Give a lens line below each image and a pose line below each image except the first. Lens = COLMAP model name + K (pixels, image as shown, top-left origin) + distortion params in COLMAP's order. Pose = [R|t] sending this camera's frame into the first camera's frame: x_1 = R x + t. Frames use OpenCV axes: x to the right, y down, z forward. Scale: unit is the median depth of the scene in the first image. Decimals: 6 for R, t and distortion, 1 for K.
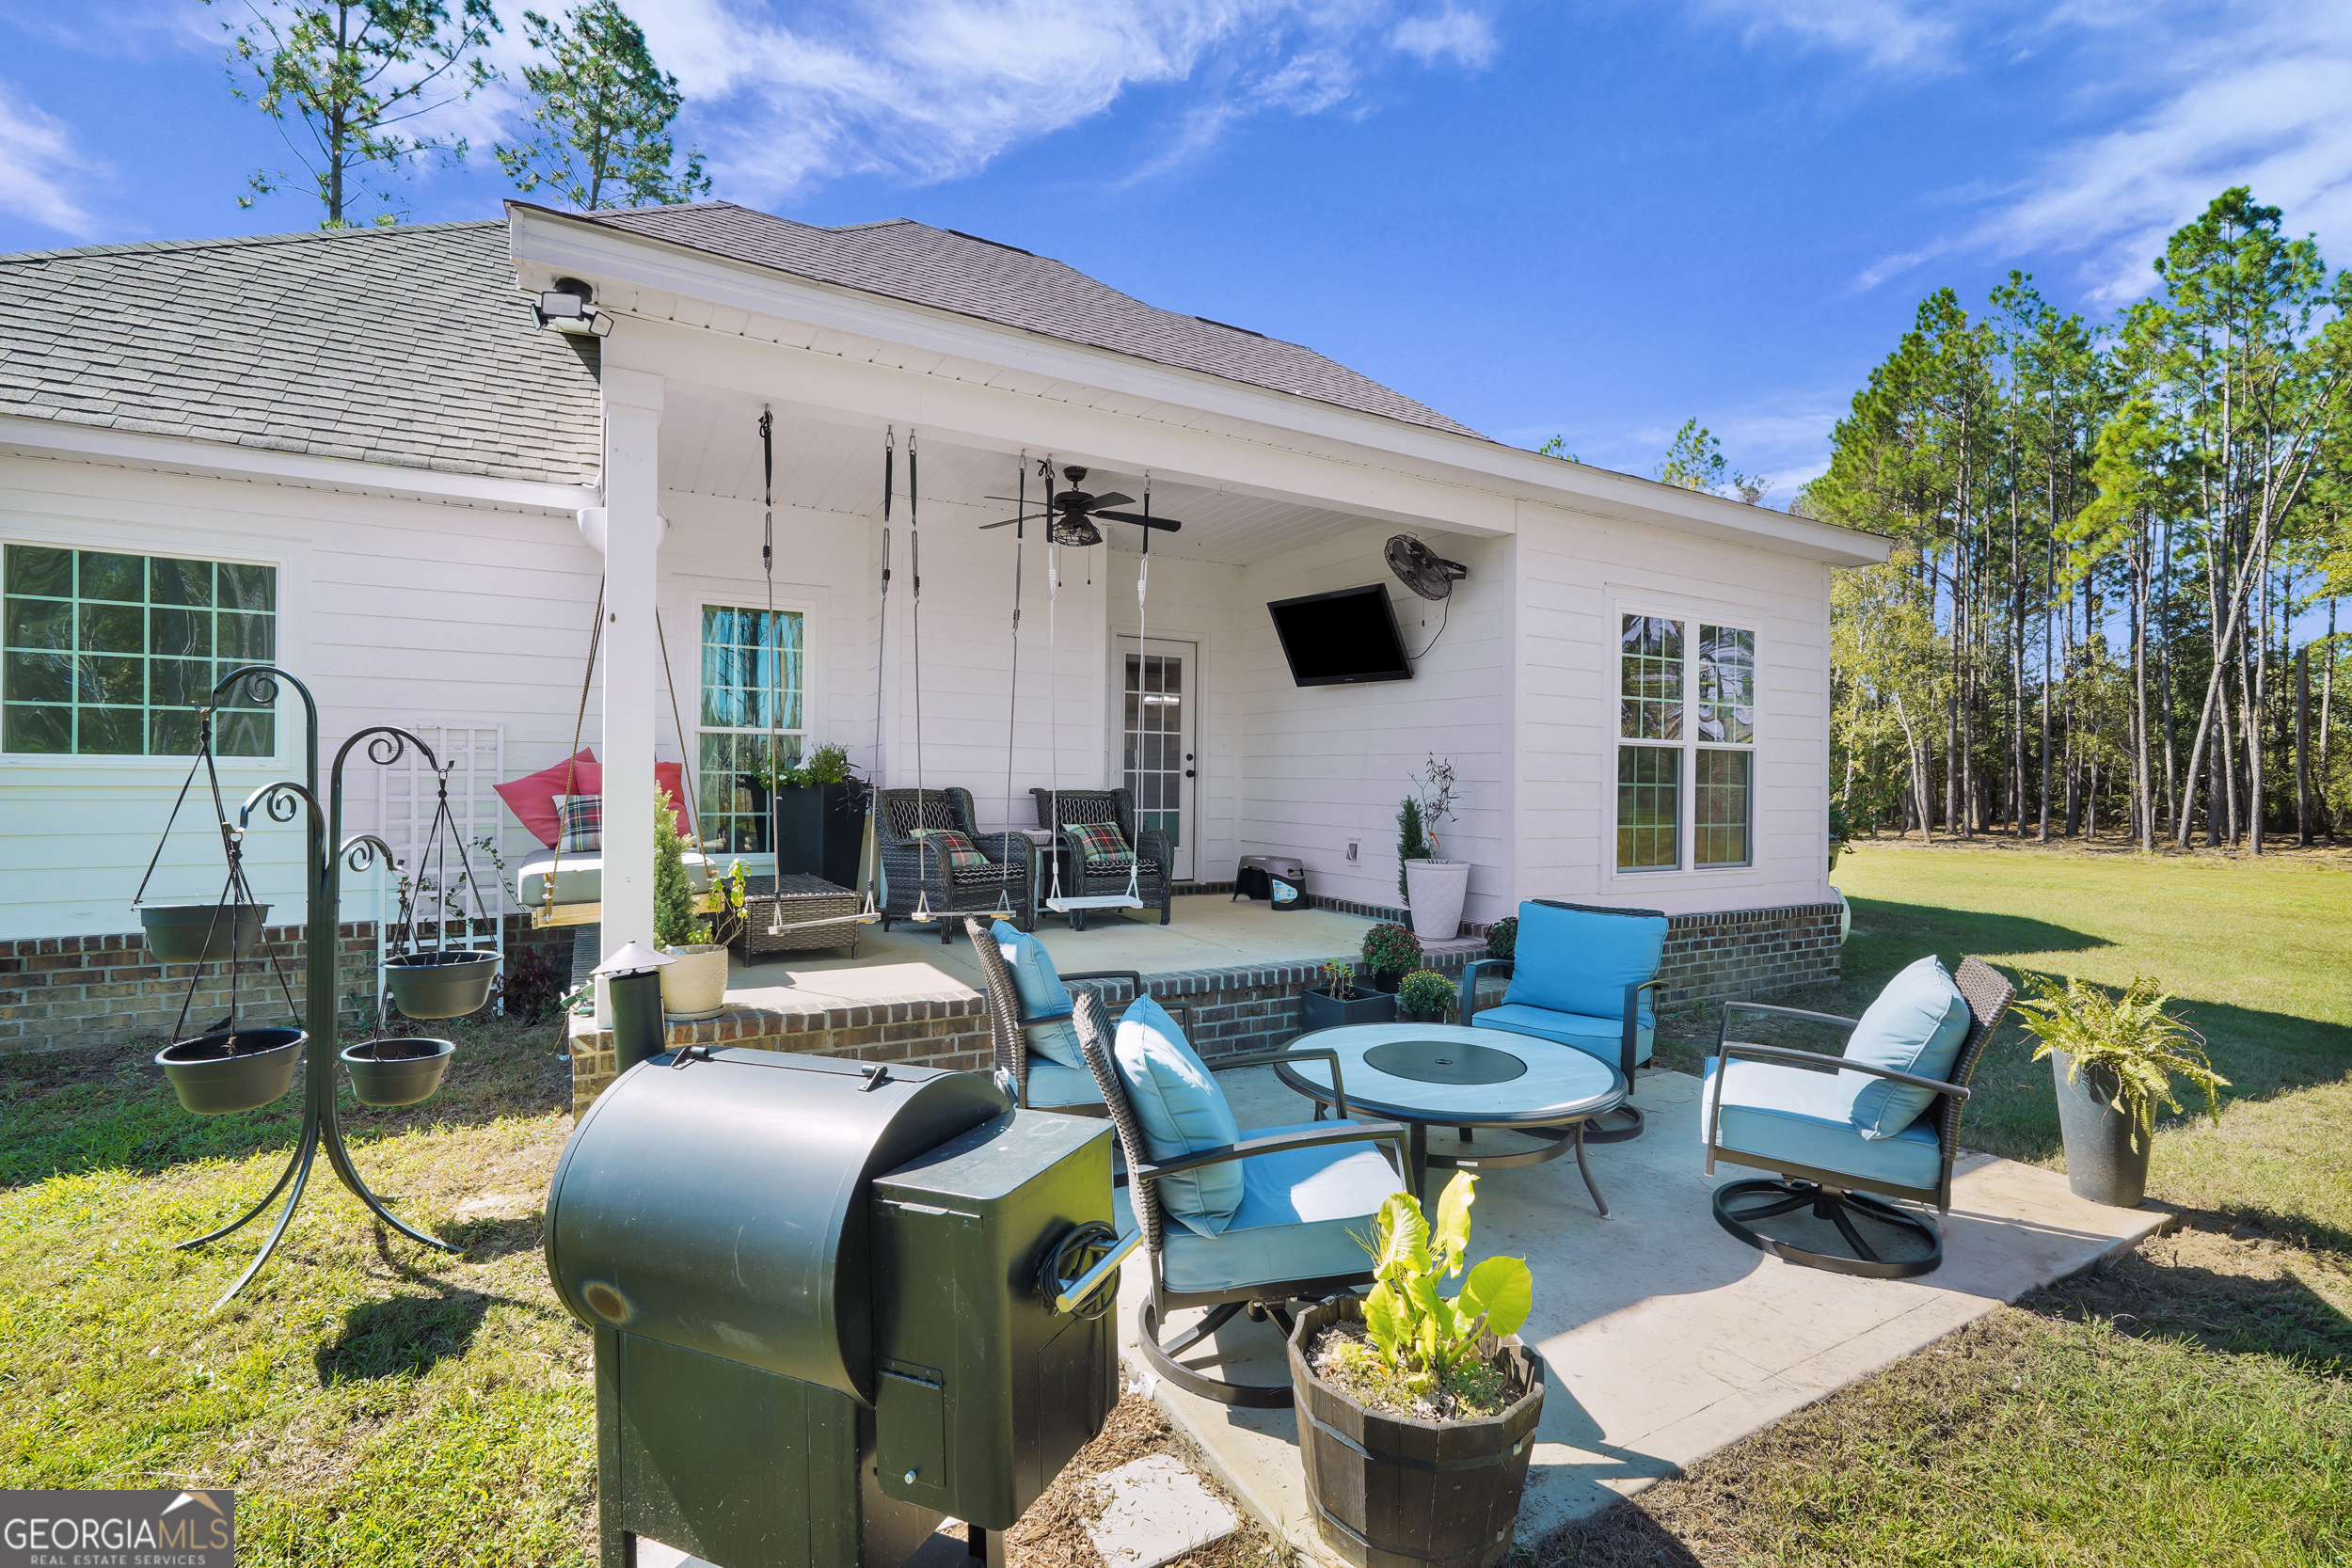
lens RADIAL K [[1053.6, 0, 1176.0], [0, 1053.6, 784.0], [0, 0, 1]] dist [-0.019042, 0.011177]
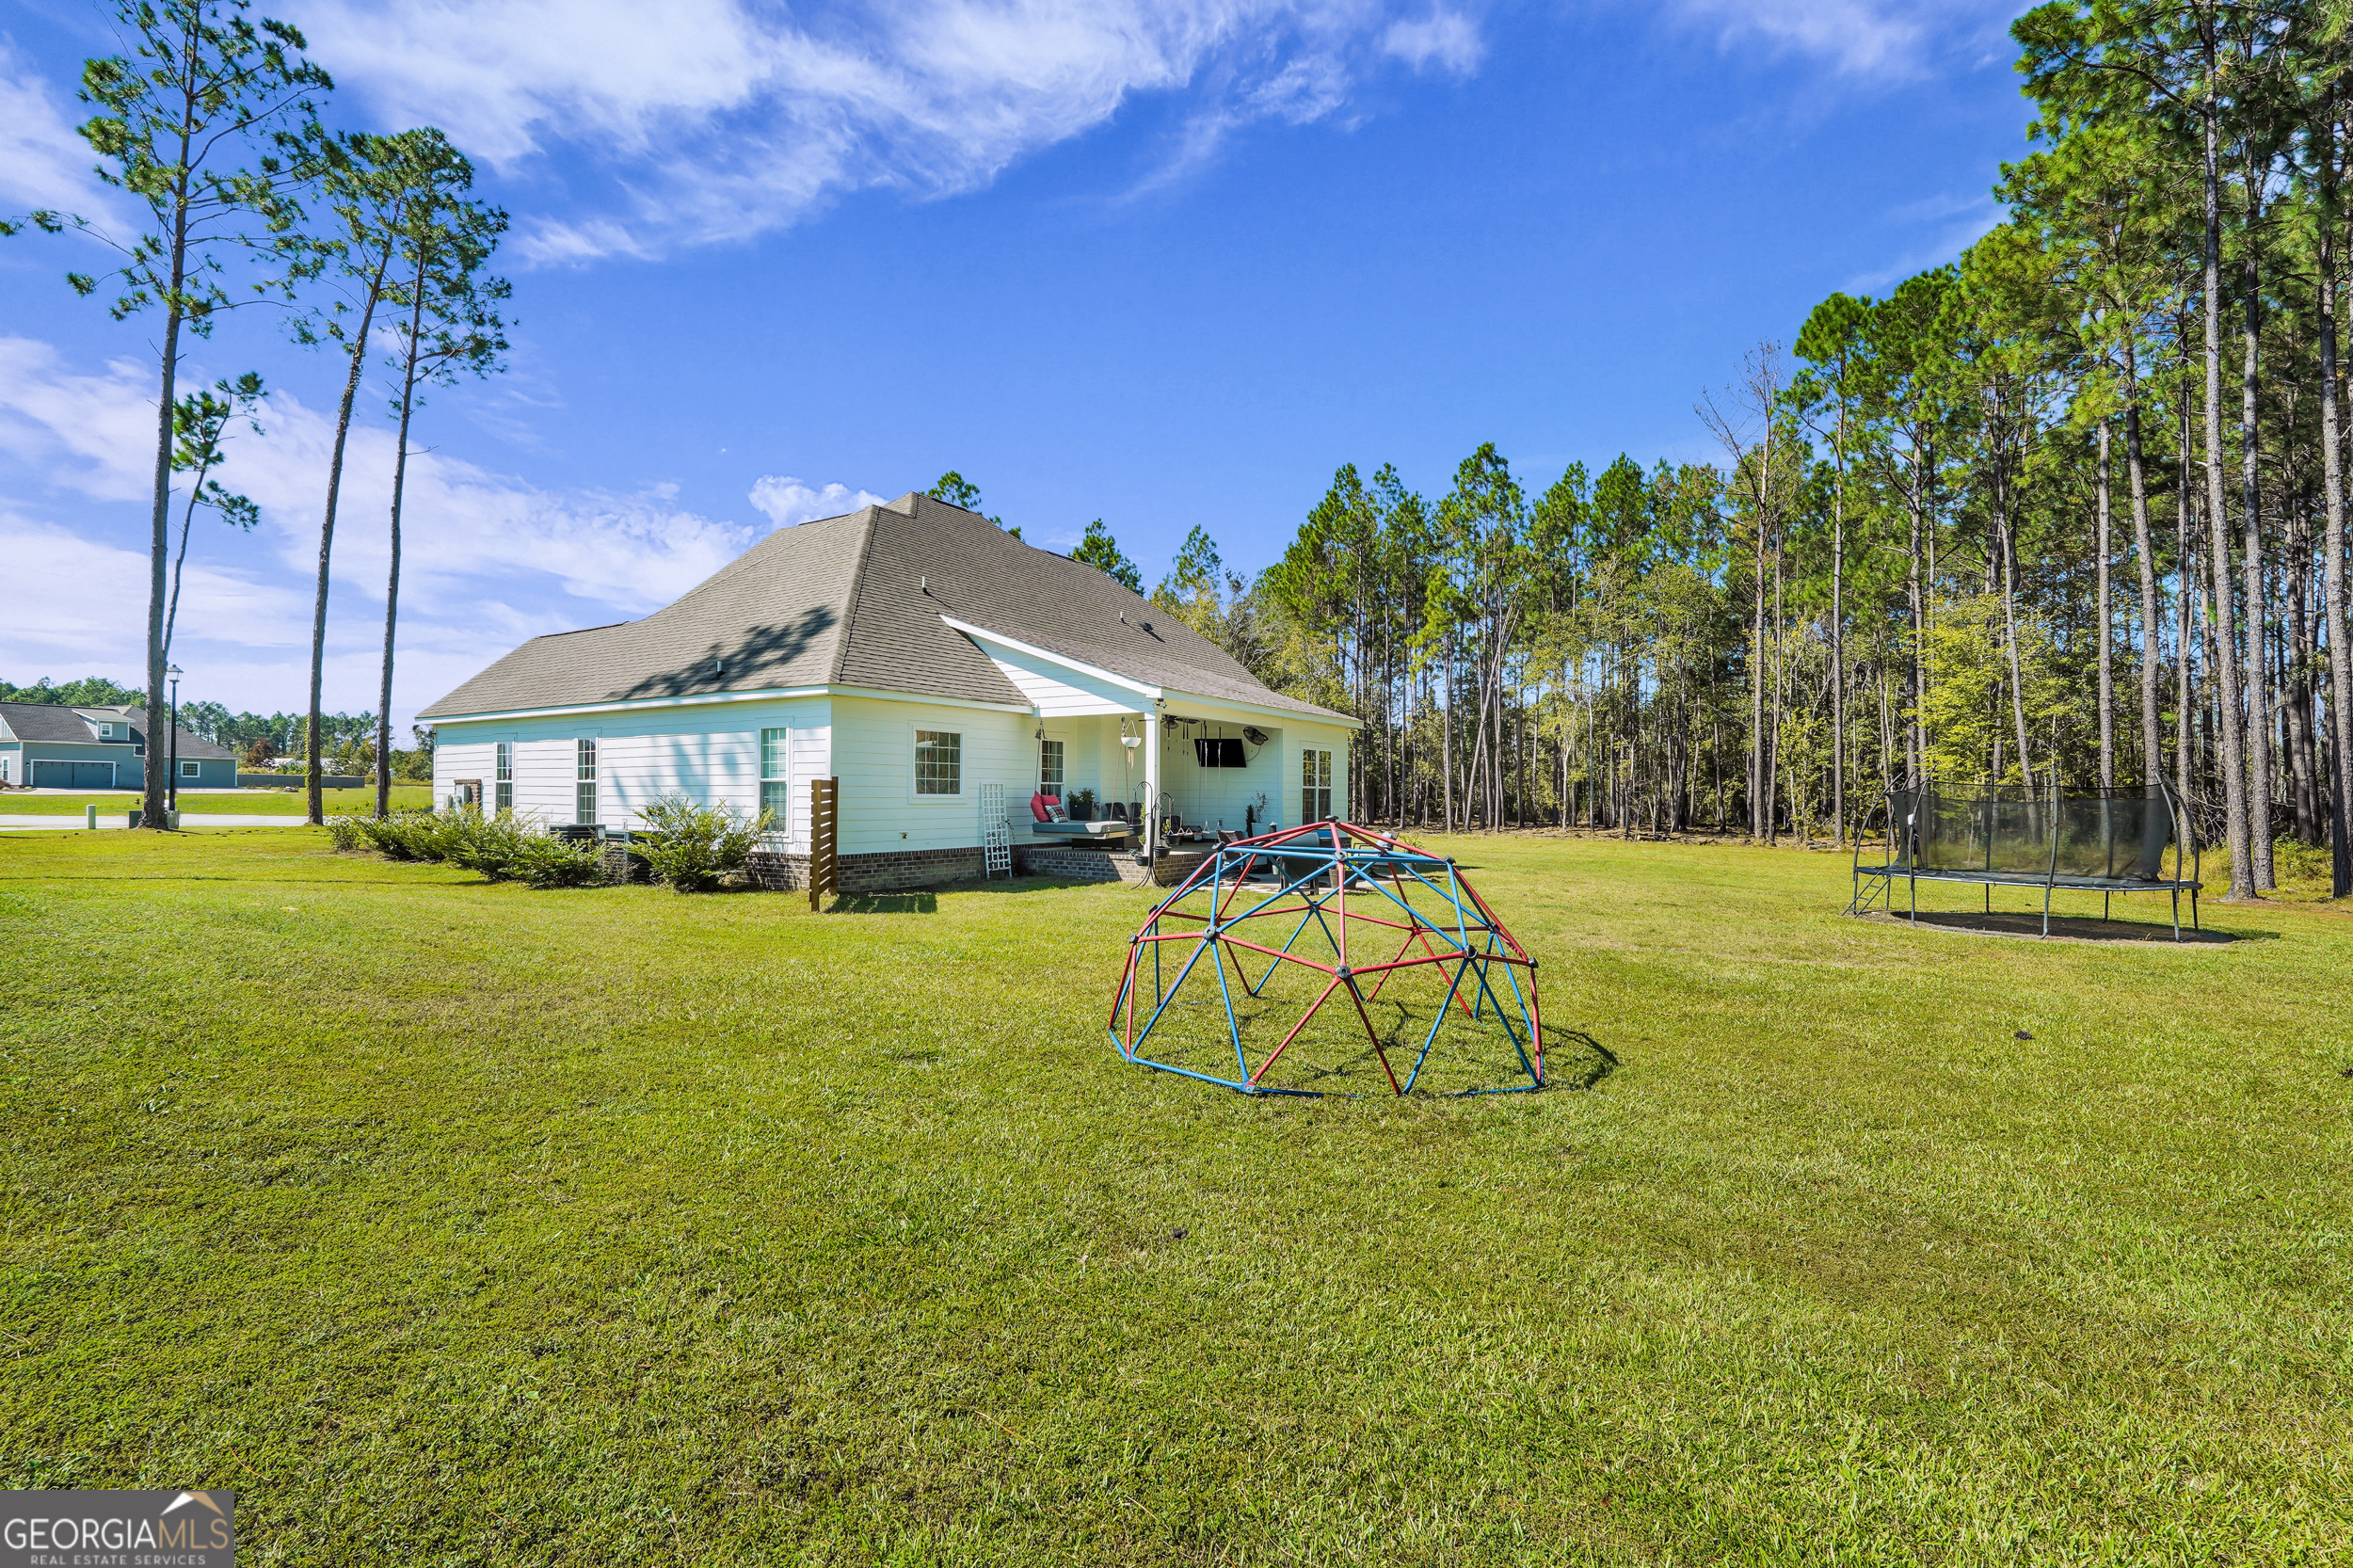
lens RADIAL K [[1054.2, 0, 1176.5], [0, 1054.2, 784.0], [0, 0, 1]] dist [-0.019042, 0.011177]
pose [[0.886506, 0.000990, 0.462716, -0.197642], [0.001597, 0.999985, -0.005199, -0.004513], [-0.462715, 0.005348, 0.886491, -0.239222]]
